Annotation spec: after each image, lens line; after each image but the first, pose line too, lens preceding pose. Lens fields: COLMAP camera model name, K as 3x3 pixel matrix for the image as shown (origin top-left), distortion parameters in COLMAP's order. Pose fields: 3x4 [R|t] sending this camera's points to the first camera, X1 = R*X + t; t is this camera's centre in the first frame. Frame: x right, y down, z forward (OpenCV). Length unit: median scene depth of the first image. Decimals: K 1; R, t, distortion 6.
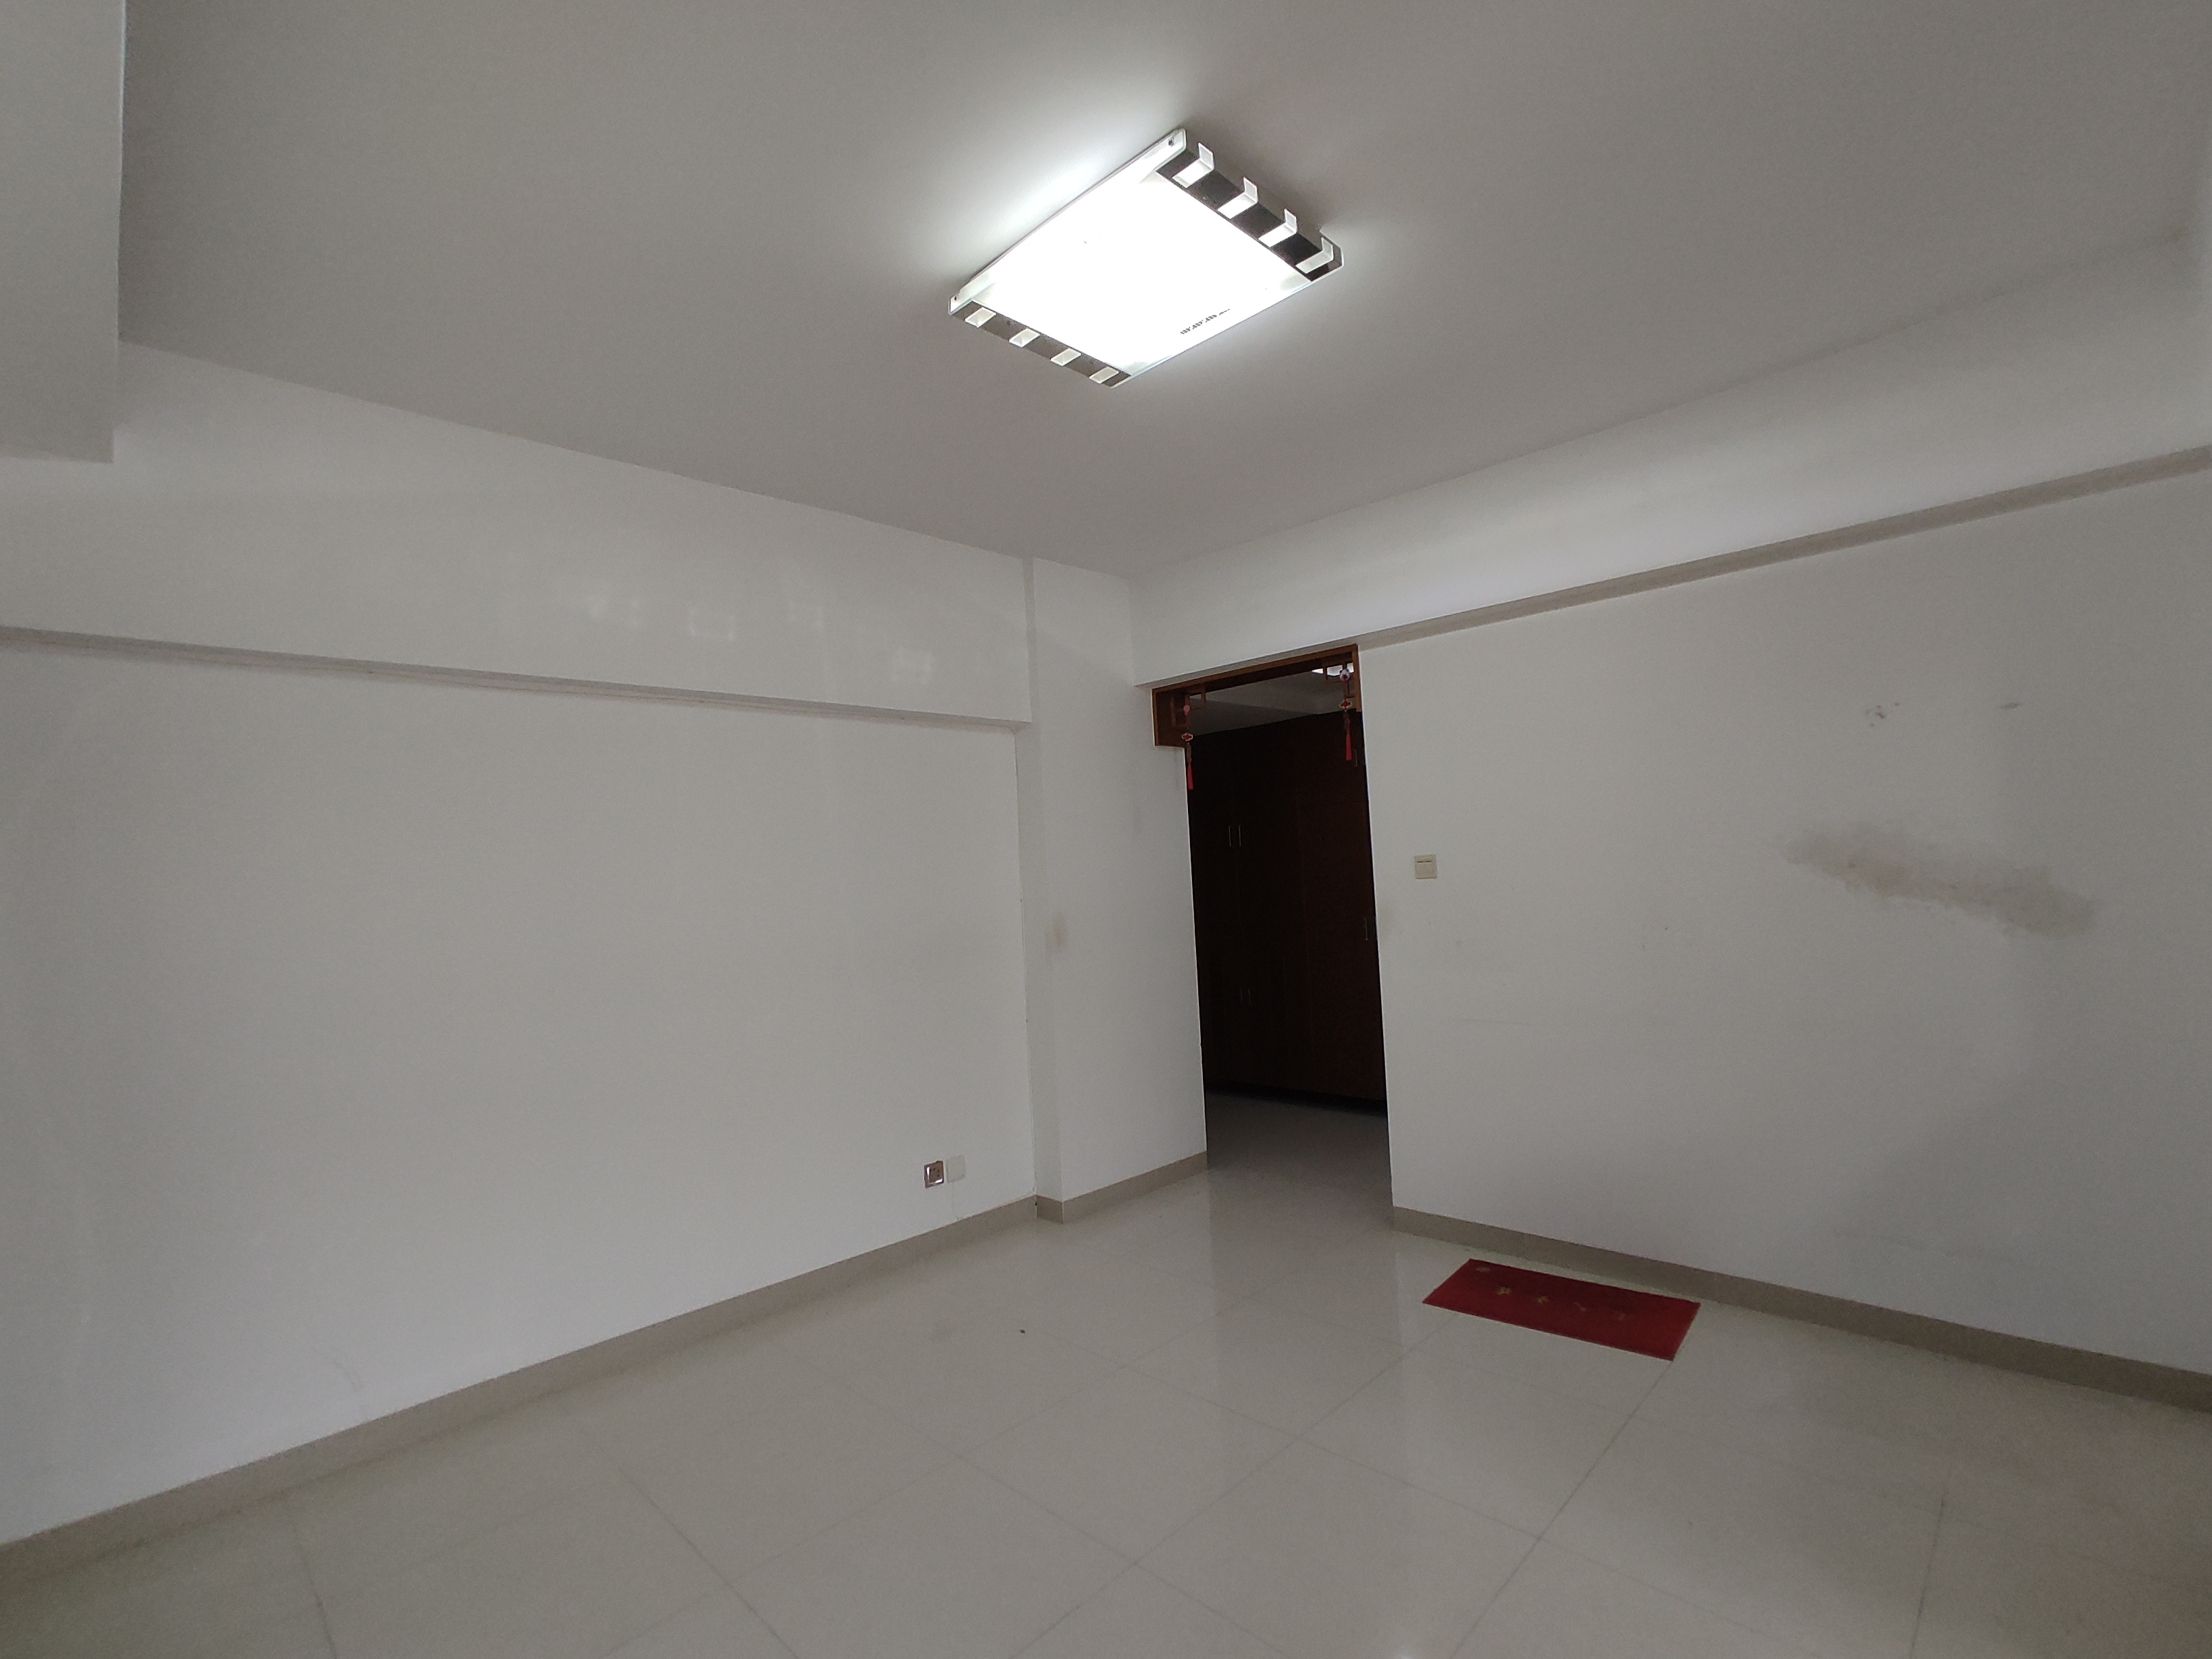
lens RADIAL K [[1015.2, 0, 1105.4], [0, 1015.2, 821.5], [0, 0, 1]] dist [-0.038074, 0.018958]
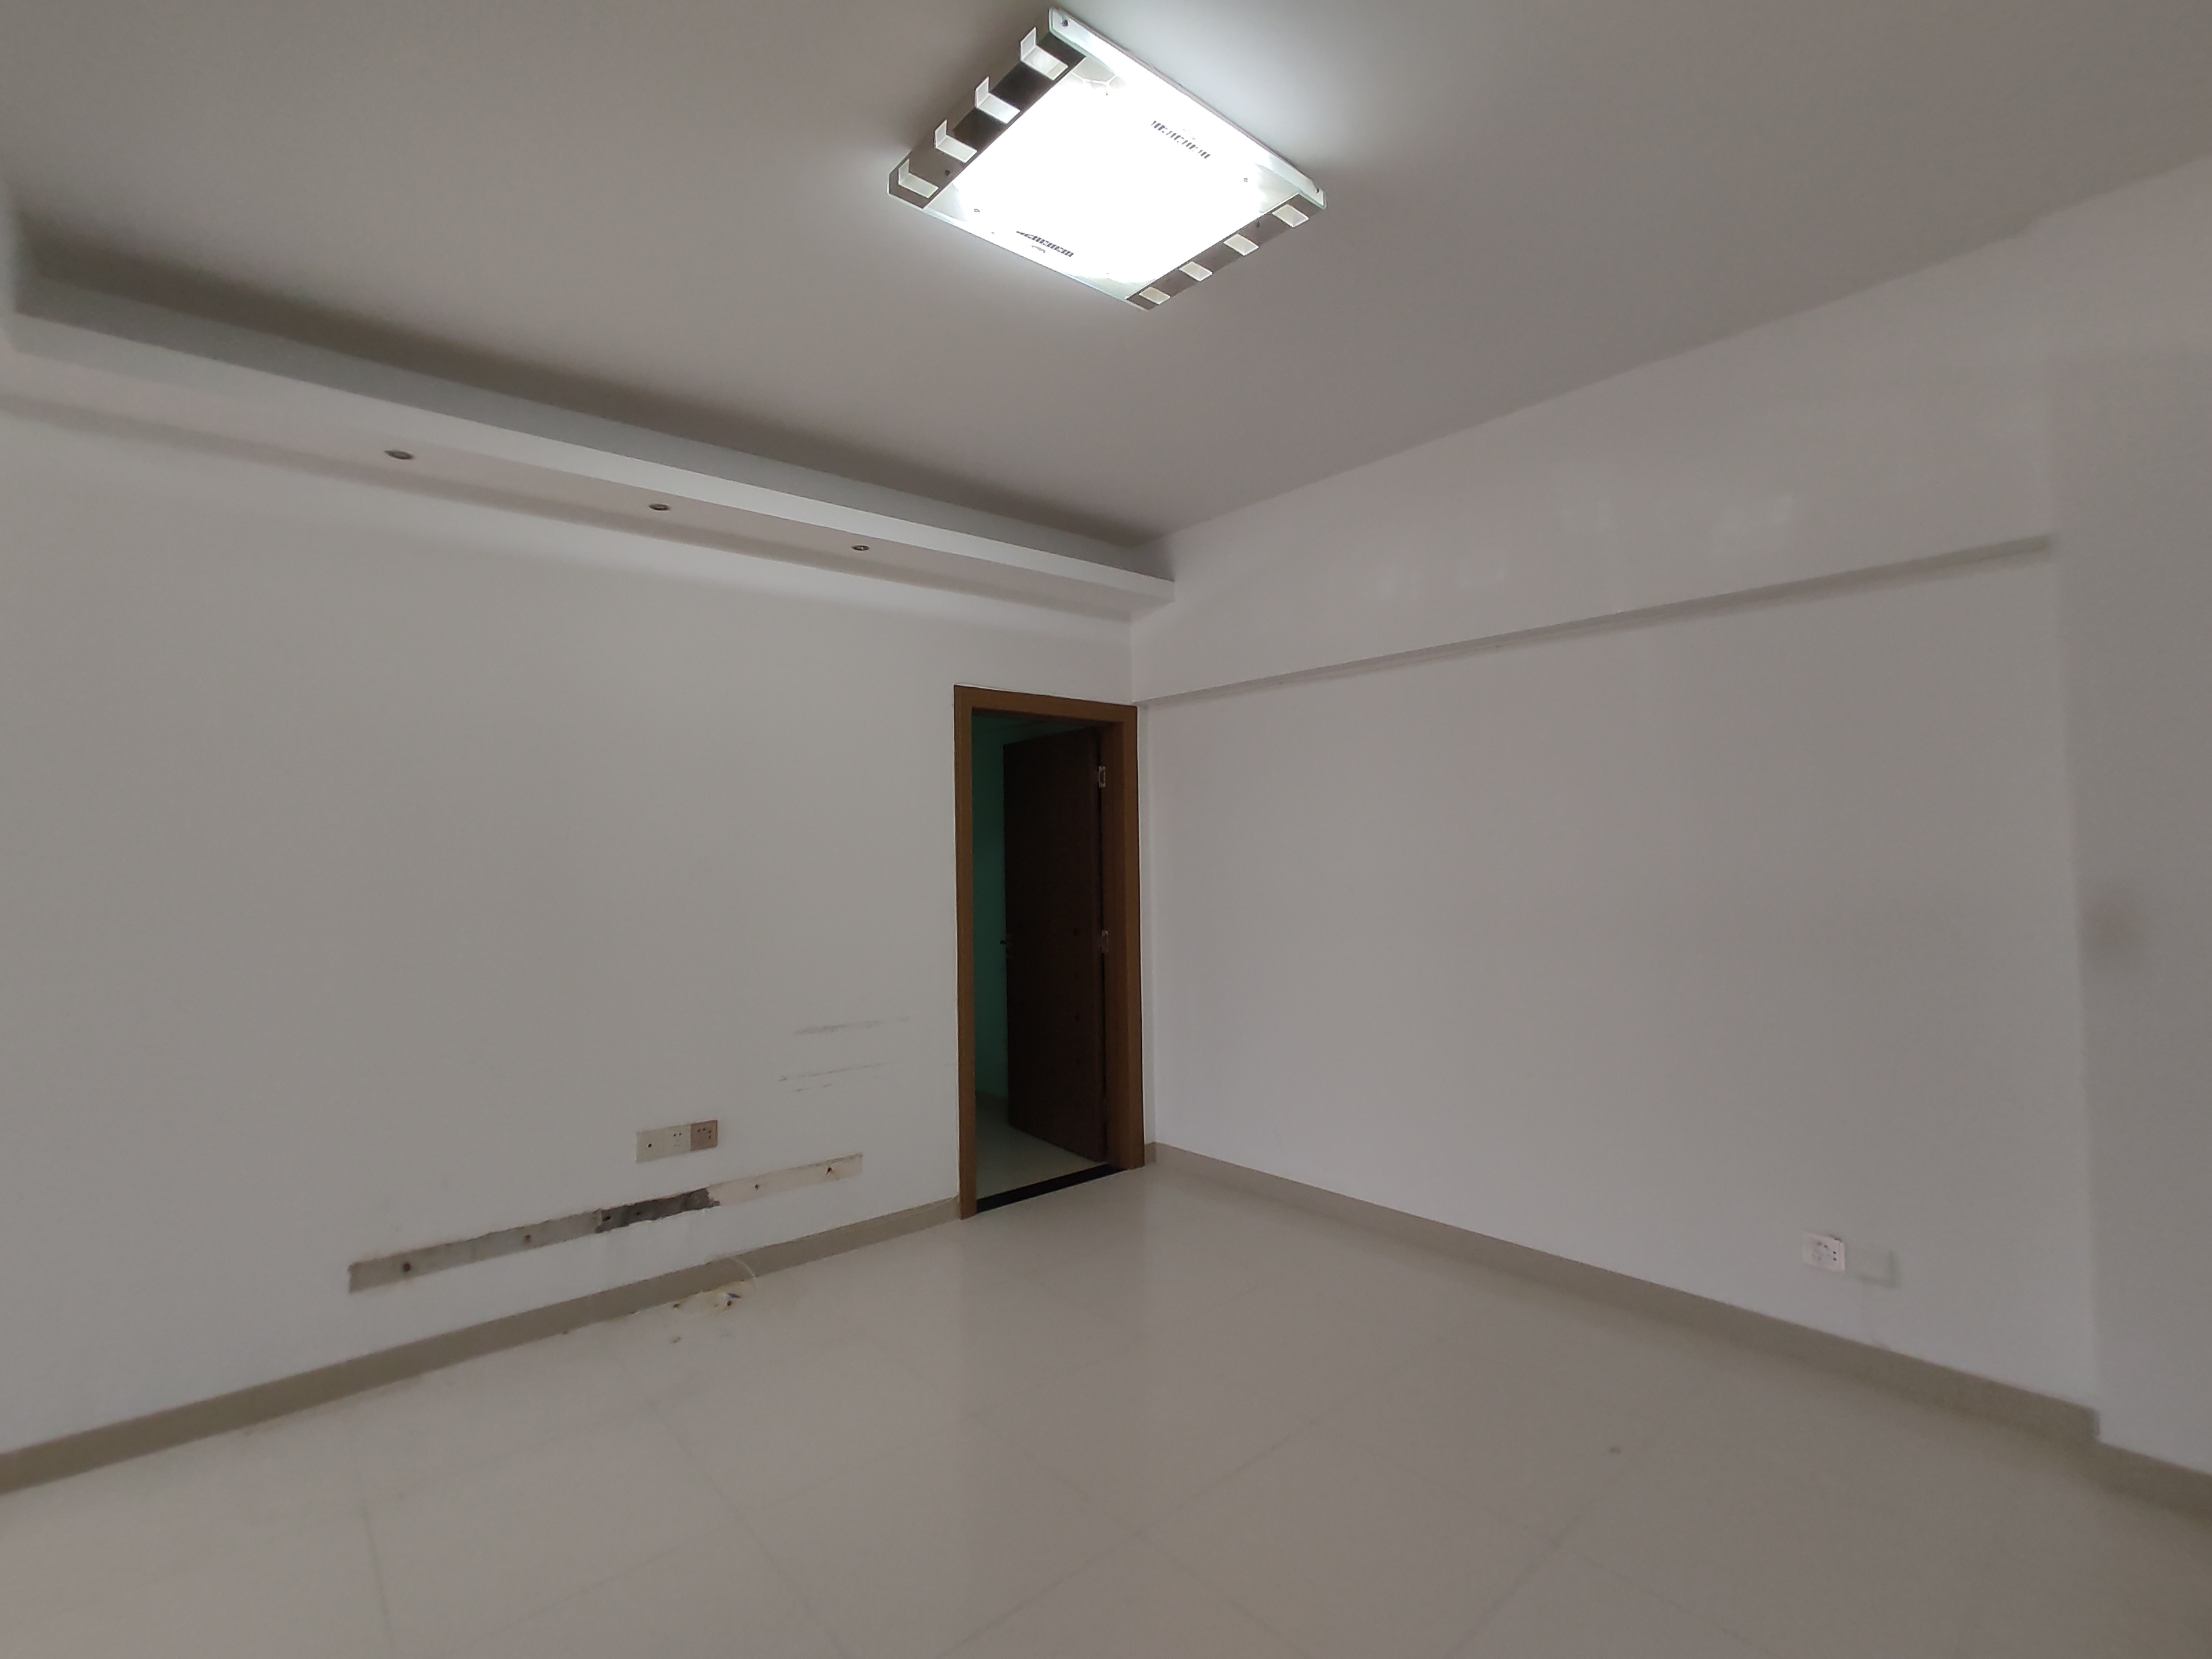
lens RADIAL K [[1015.2, 0, 1105.4], [0, 1015.2, 821.5], [0, 0, 1]] dist [-0.038074, 0.018958]
pose [[-0.077736, 0.015209, -0.996858, 0.673677], [0.083338, 0.996483, 0.008705, 0.012274], [0.993485, -0.082399, -0.078730, 0.733382]]
